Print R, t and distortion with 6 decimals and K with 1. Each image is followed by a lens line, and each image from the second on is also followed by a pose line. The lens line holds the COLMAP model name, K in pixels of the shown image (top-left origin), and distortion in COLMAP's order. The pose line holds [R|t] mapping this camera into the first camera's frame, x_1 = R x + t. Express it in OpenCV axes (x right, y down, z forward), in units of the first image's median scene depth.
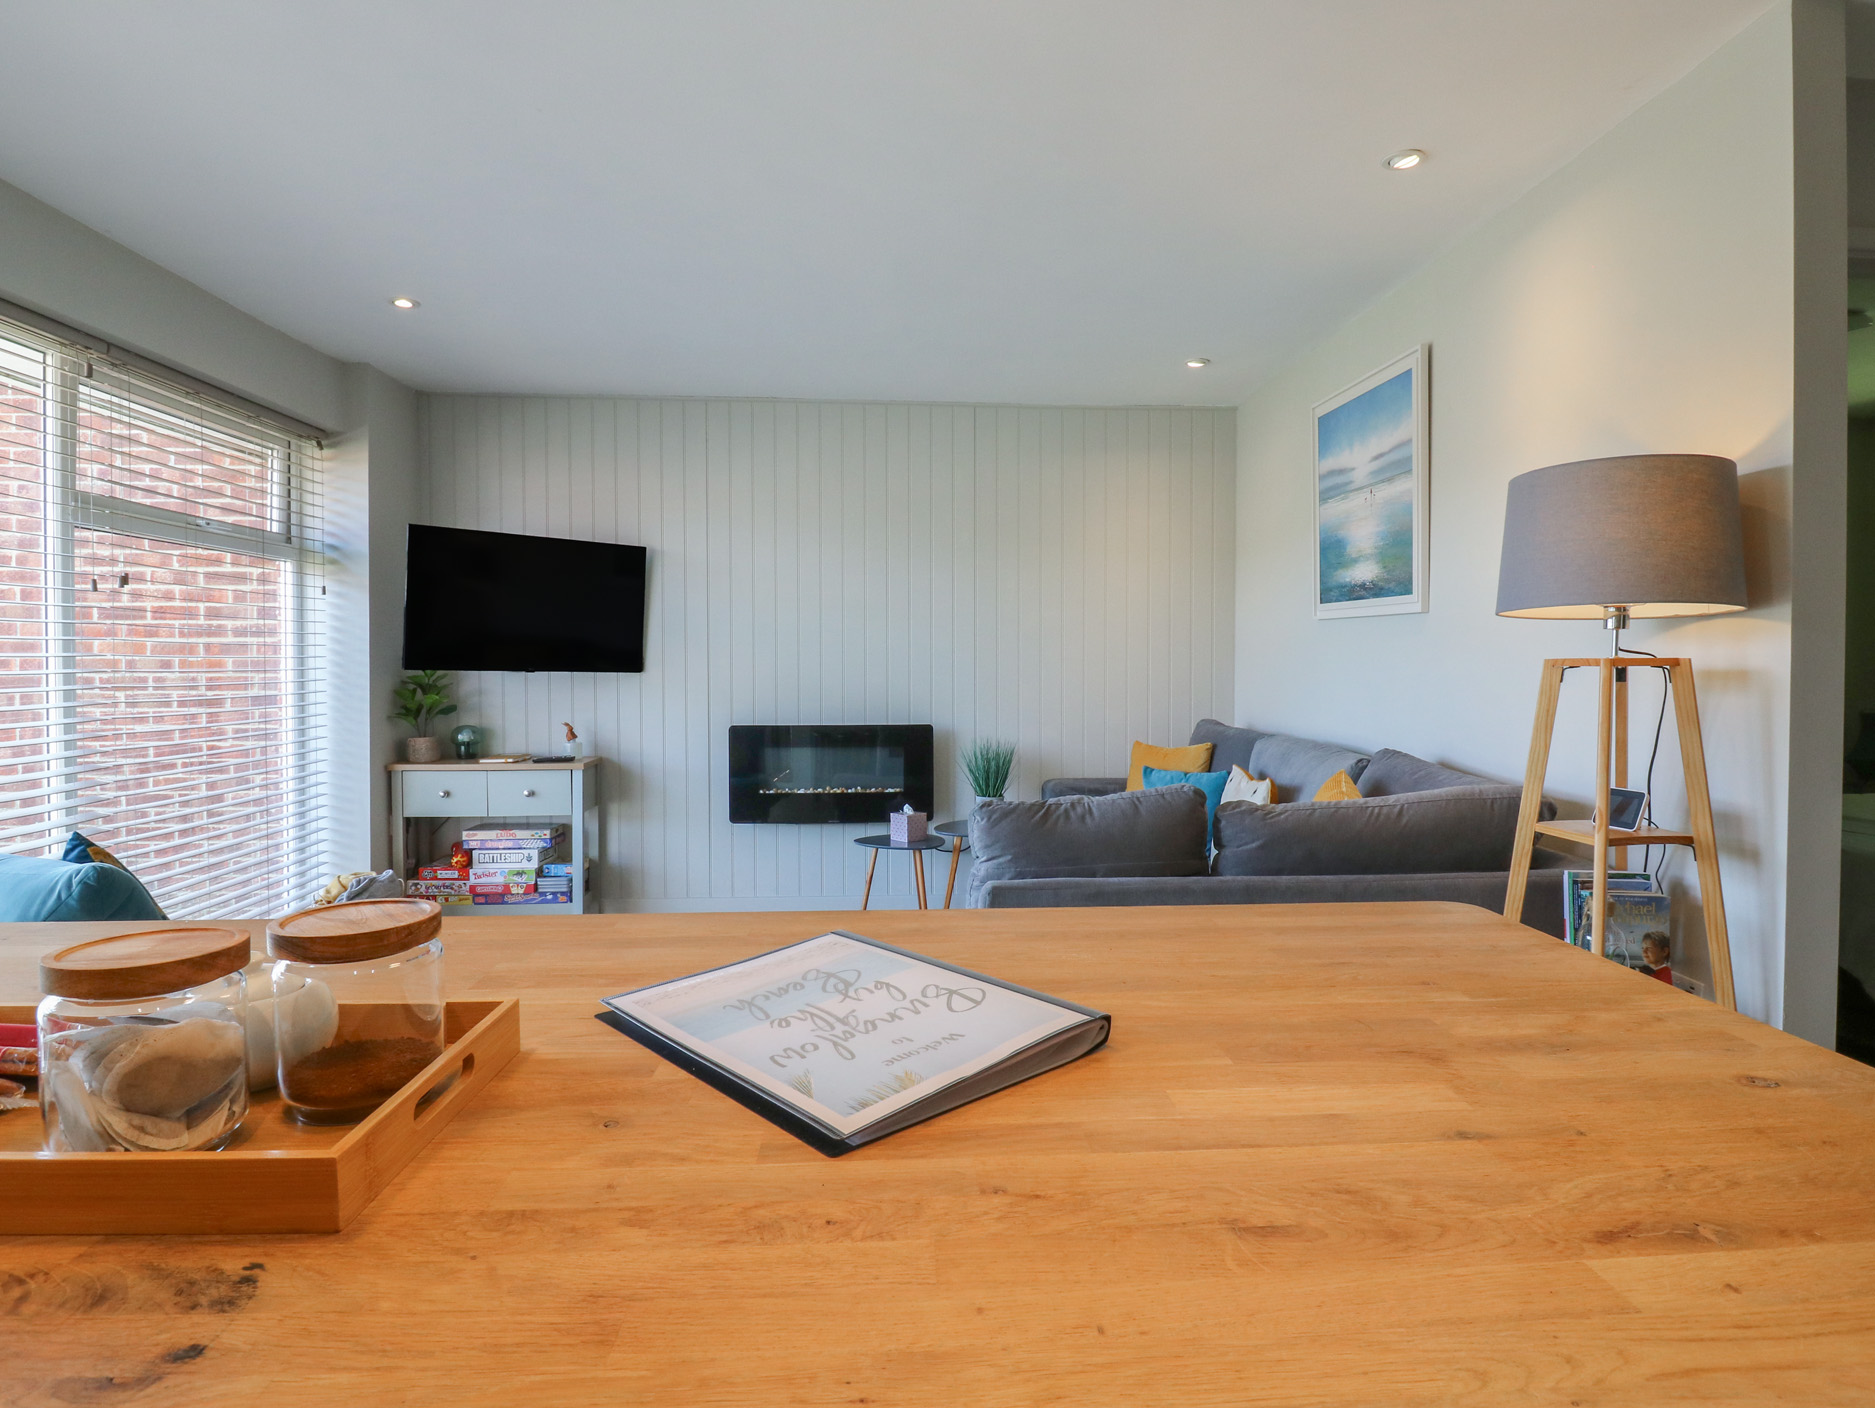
lens RADIAL K [[1050.3, 0, 941.7], [0, 1050.3, 697.6], [0, 0, 1]] dist [0.005846, -0.016800]
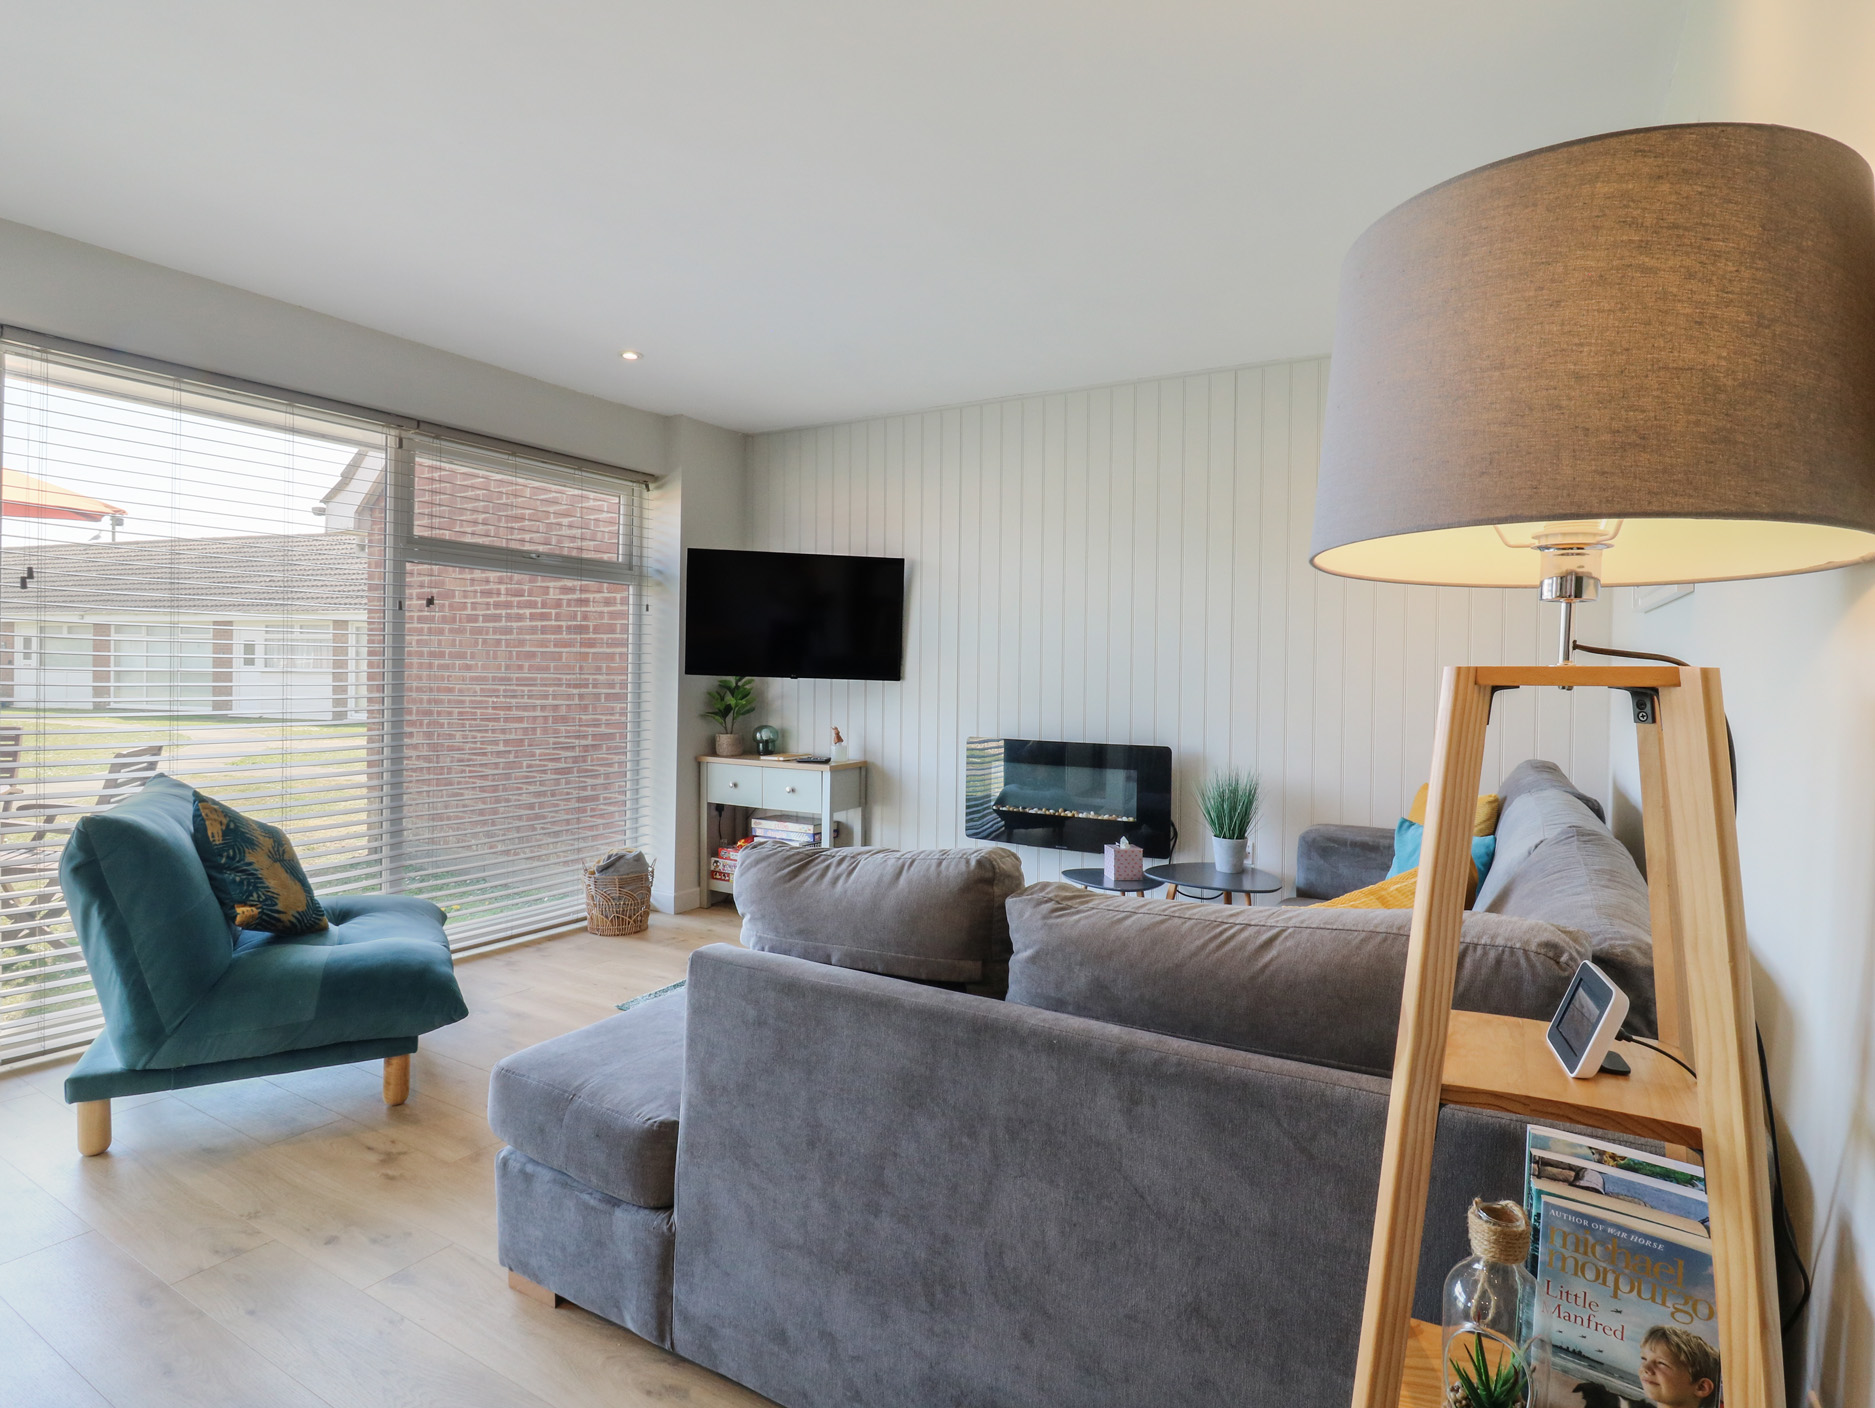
lens RADIAL K [[979.9, 0, 937.5], [0, 979.9, 704.0], [0, 0, 1]] dist [-0.003525, -0.000153]
pose [[0.826677, 0.029428, -0.561907, 0.293307], [-0.032751, 0.999455, 0.004160, -0.007129], [0.561723, 0.014964, 0.827190, 0.235721]]
